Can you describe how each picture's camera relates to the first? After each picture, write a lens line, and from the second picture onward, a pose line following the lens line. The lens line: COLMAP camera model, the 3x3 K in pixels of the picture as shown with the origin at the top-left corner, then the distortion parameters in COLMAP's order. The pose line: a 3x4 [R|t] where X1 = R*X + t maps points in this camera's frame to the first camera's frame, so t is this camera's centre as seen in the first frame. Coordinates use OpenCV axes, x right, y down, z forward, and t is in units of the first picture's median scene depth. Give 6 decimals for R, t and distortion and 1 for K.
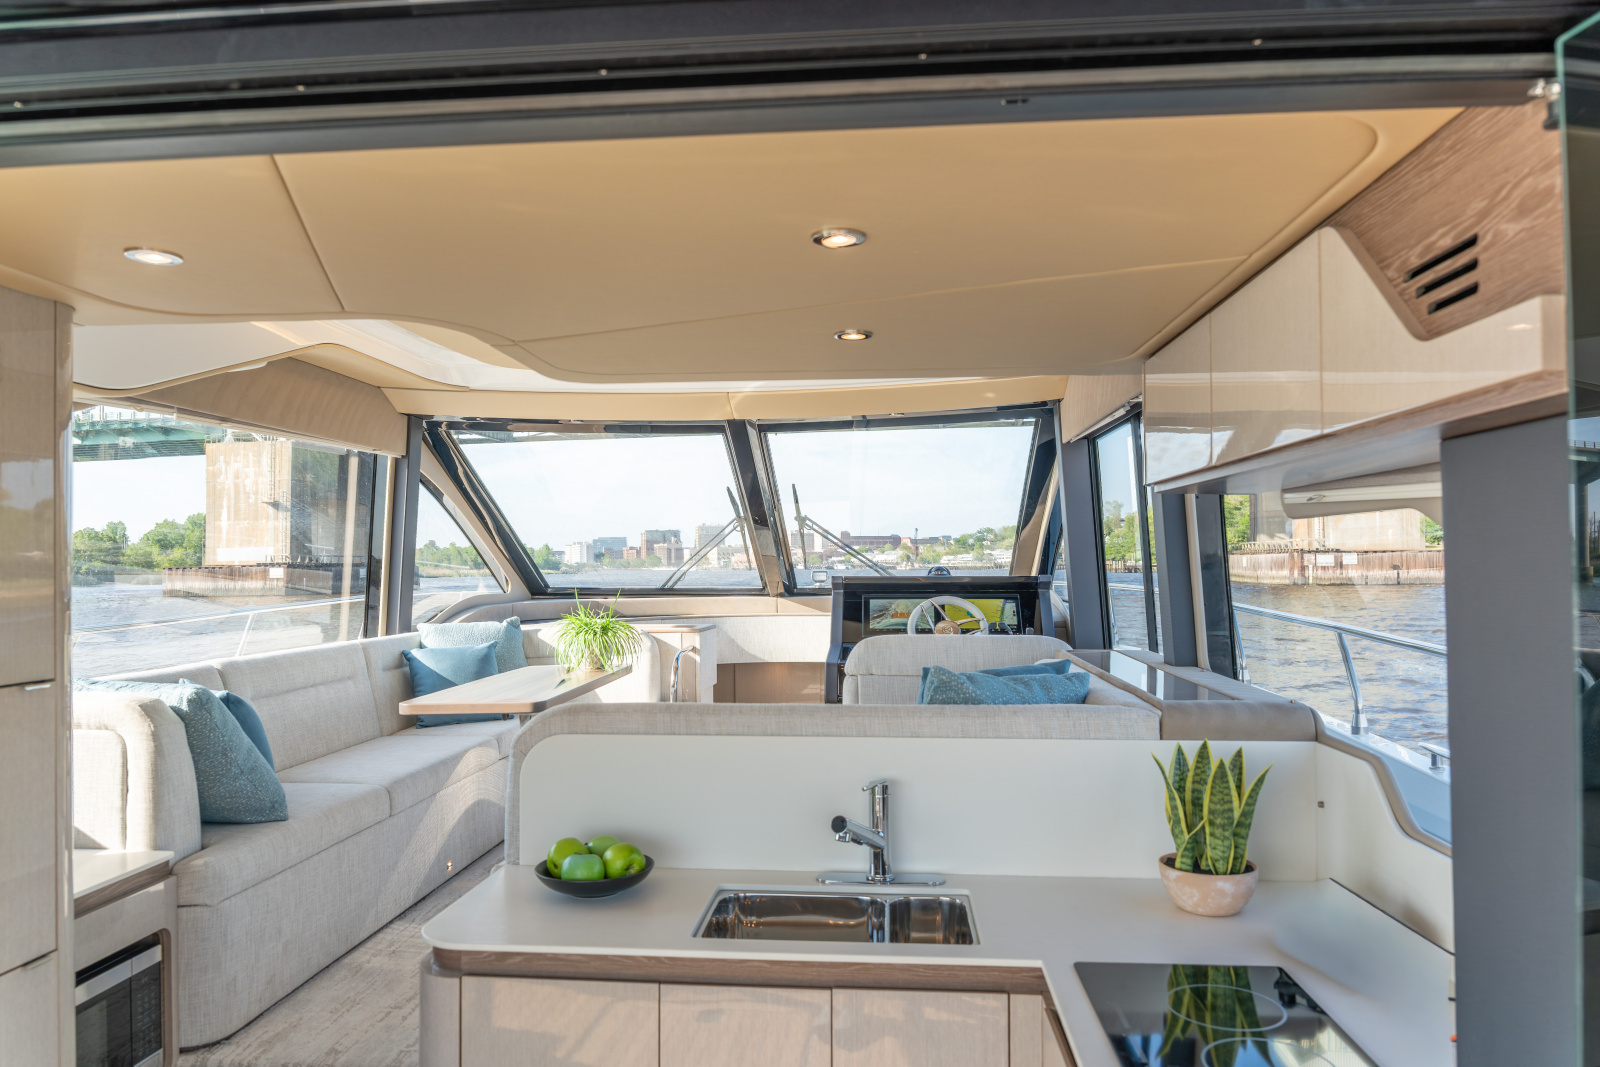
lens RADIAL K [[1035.4, 0, 800.0], [0, 1035.4, 533.5], [0, 0, 1]] dist [-0.021223, -0.000472]
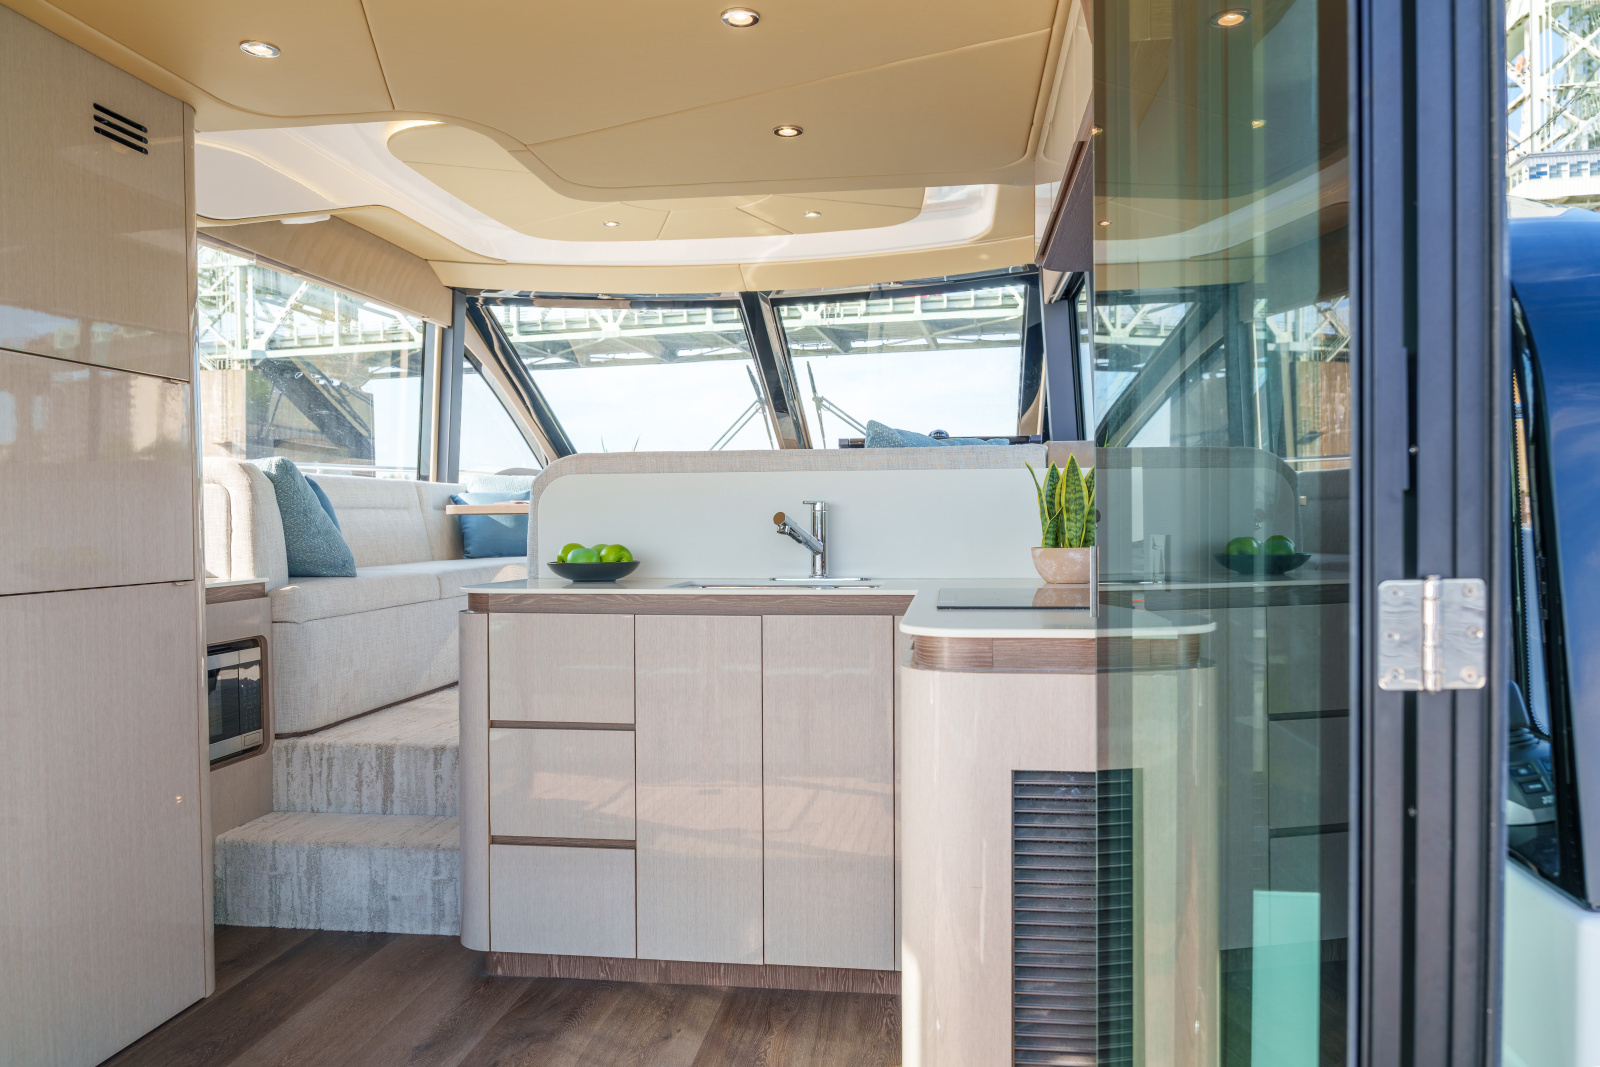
lens RADIAL K [[1066.9, 0, 800.0], [0, 1066.9, 533.5], [0, 0, 1]] dist [-0.003161, -0.003636]
pose [[0.998417, -0.000968, -0.056231, 0.106780], [0.003285, 0.999149, 0.041123, 0.189621], [0.056143, -0.041243, 0.997571, -0.248922]]
